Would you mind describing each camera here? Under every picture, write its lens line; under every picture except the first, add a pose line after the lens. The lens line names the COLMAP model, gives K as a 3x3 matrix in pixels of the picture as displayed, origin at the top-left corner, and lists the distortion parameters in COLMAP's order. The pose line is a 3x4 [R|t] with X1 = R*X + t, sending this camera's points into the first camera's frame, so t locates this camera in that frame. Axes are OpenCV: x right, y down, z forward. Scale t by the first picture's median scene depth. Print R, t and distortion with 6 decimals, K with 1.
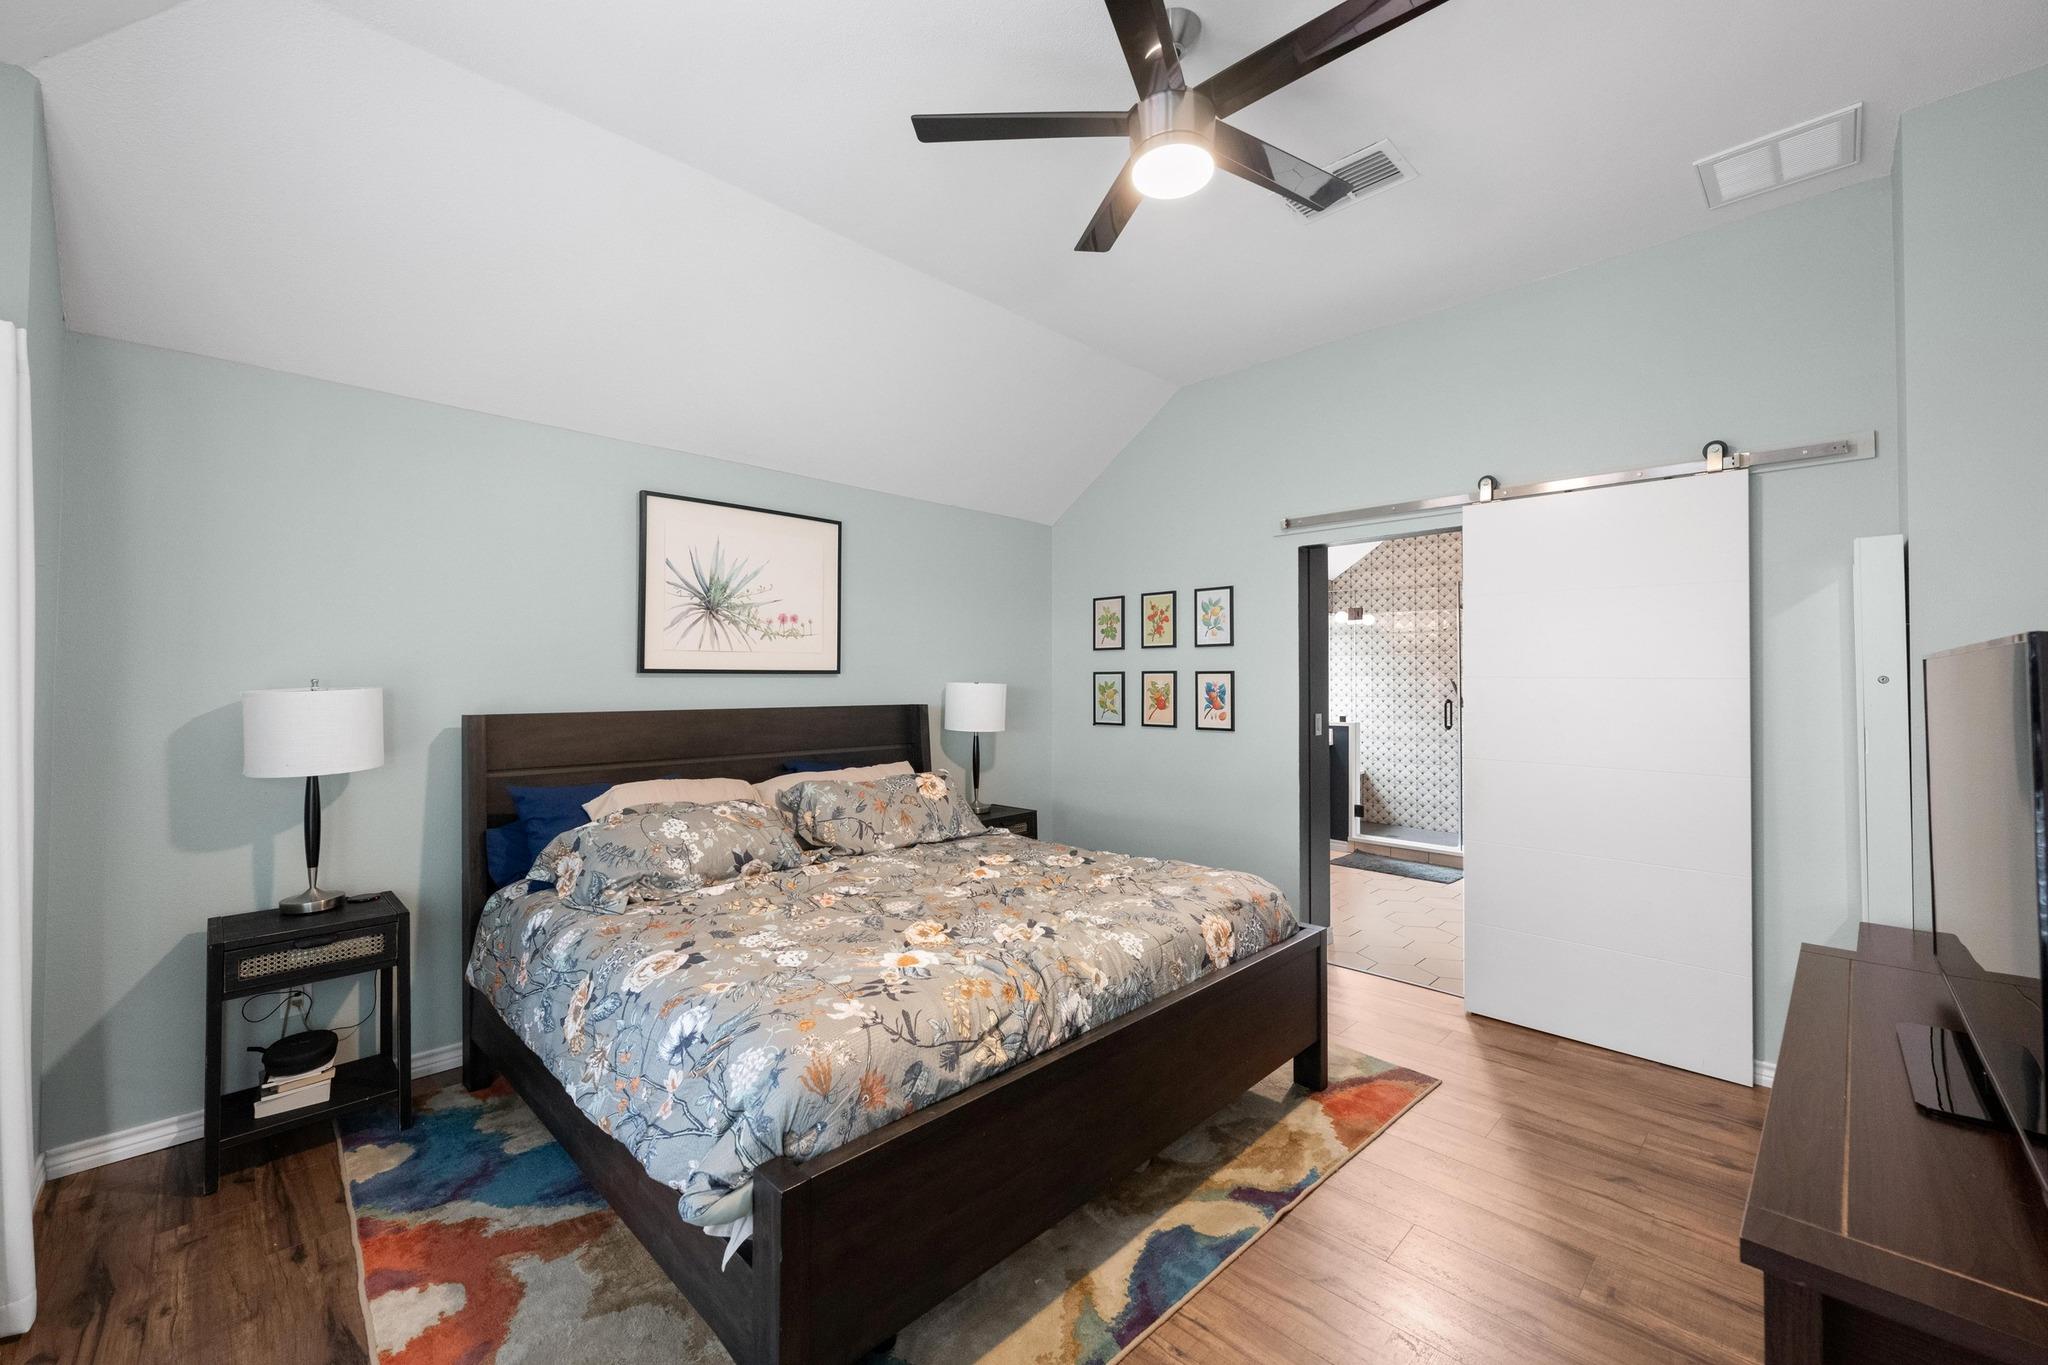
lens RADIAL K [[810.4, 0, 1025.8], [0, 810.4, 675.7], [0, 0, 1]] dist [-0.002452, 0.002078]
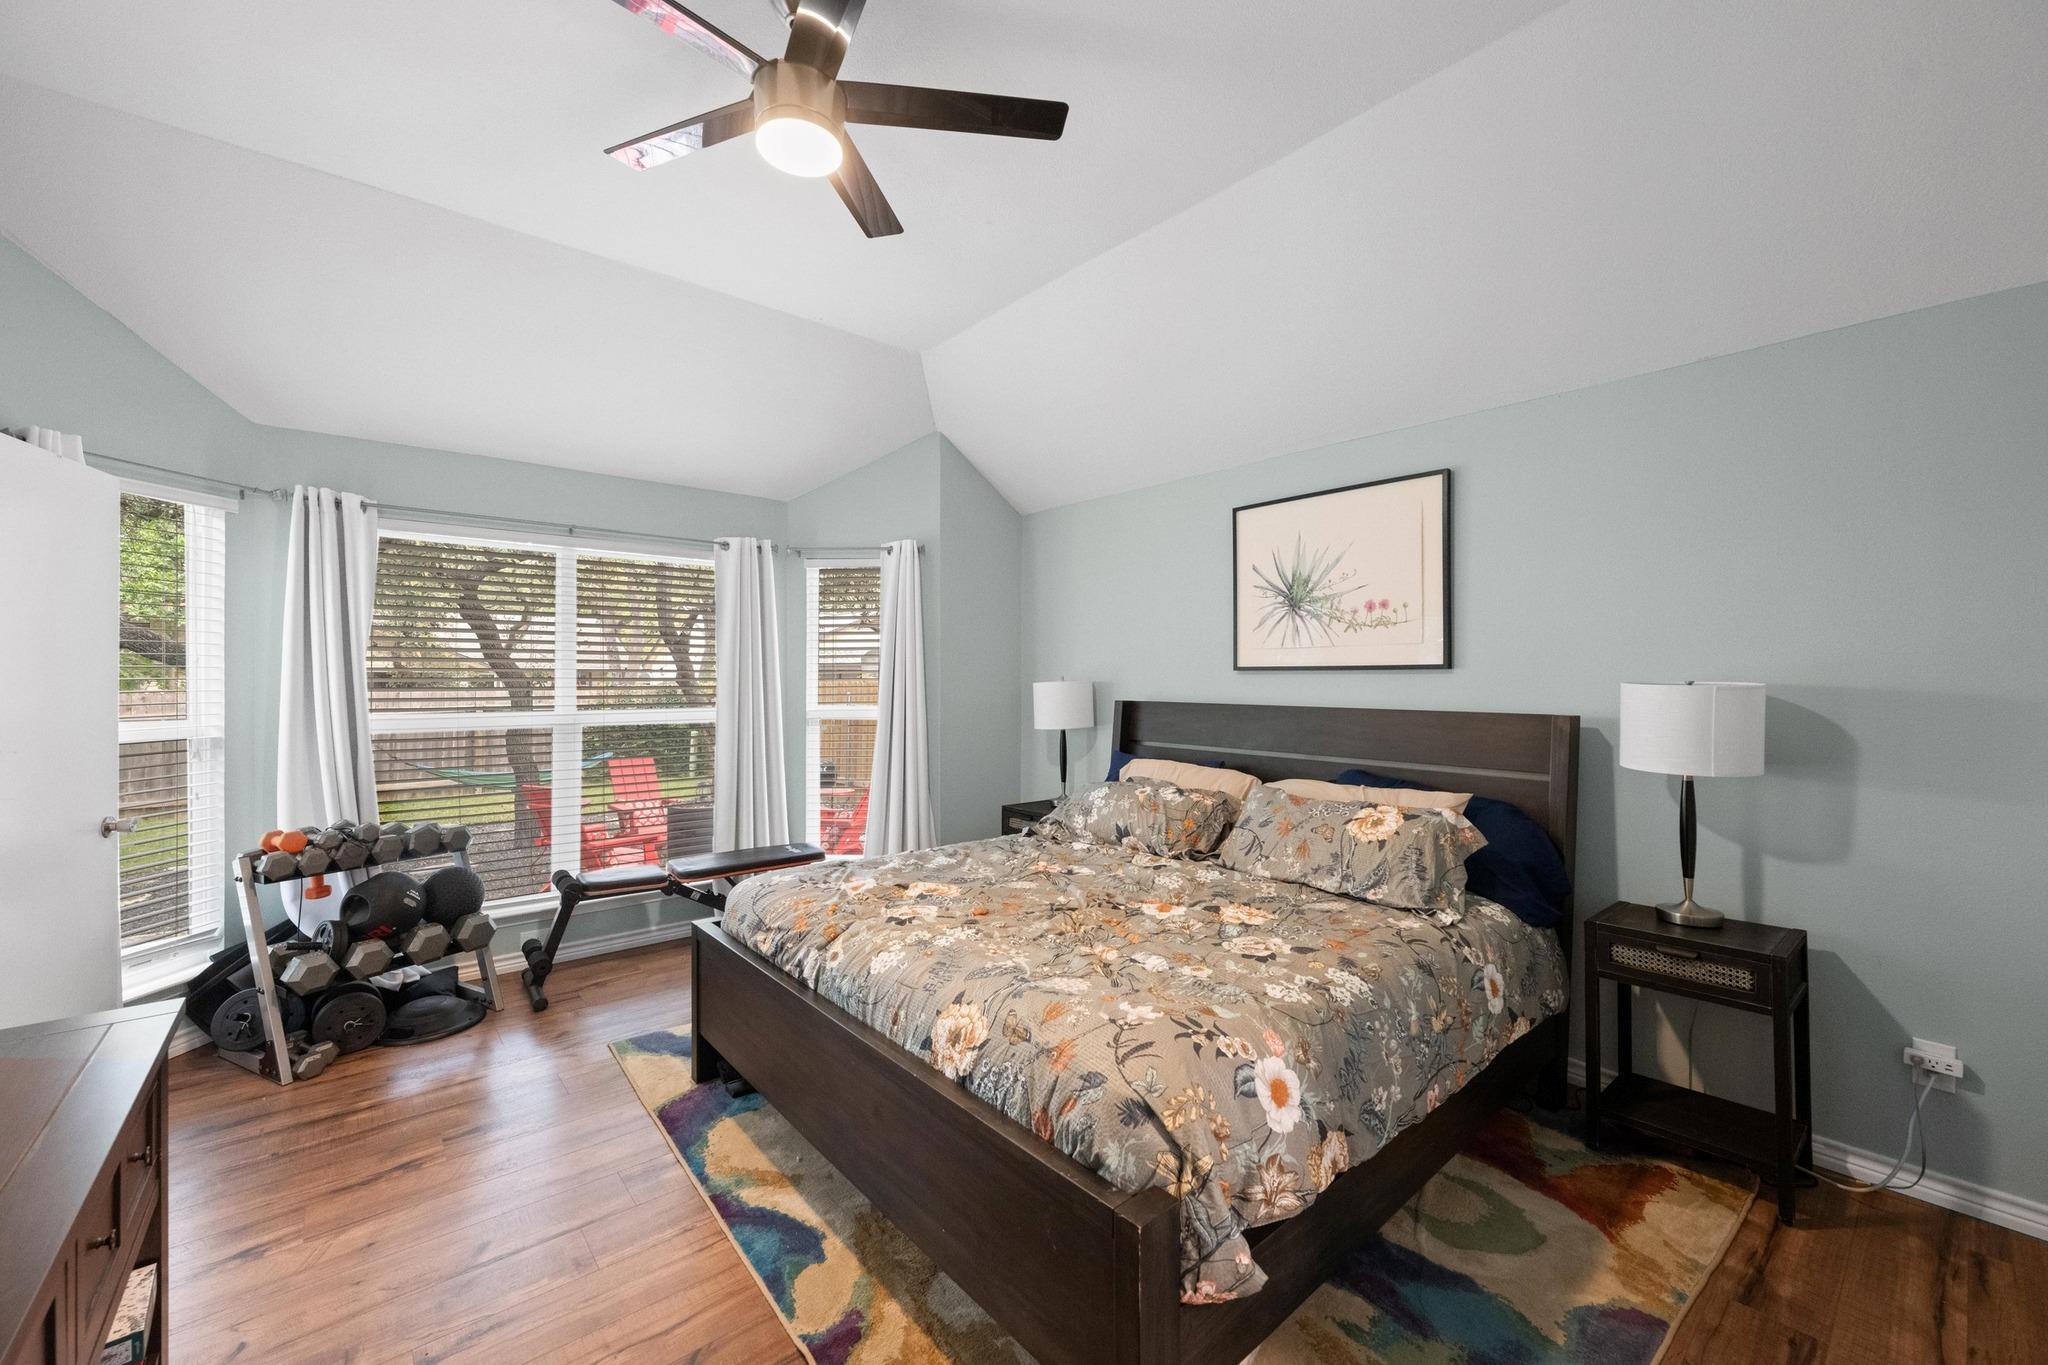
lens RADIAL K [[810.4, 0, 1026.4], [0, 810.4, 680.4], [0, 0, 1]] dist [-0.002452, 0.002078]
pose [[-0.078164, 0.004893, -0.996929, 0.669225], [0.006062, 0.999972, 0.004432, 0.003554], [0.996922, -0.005697, -0.078191, 0.790776]]
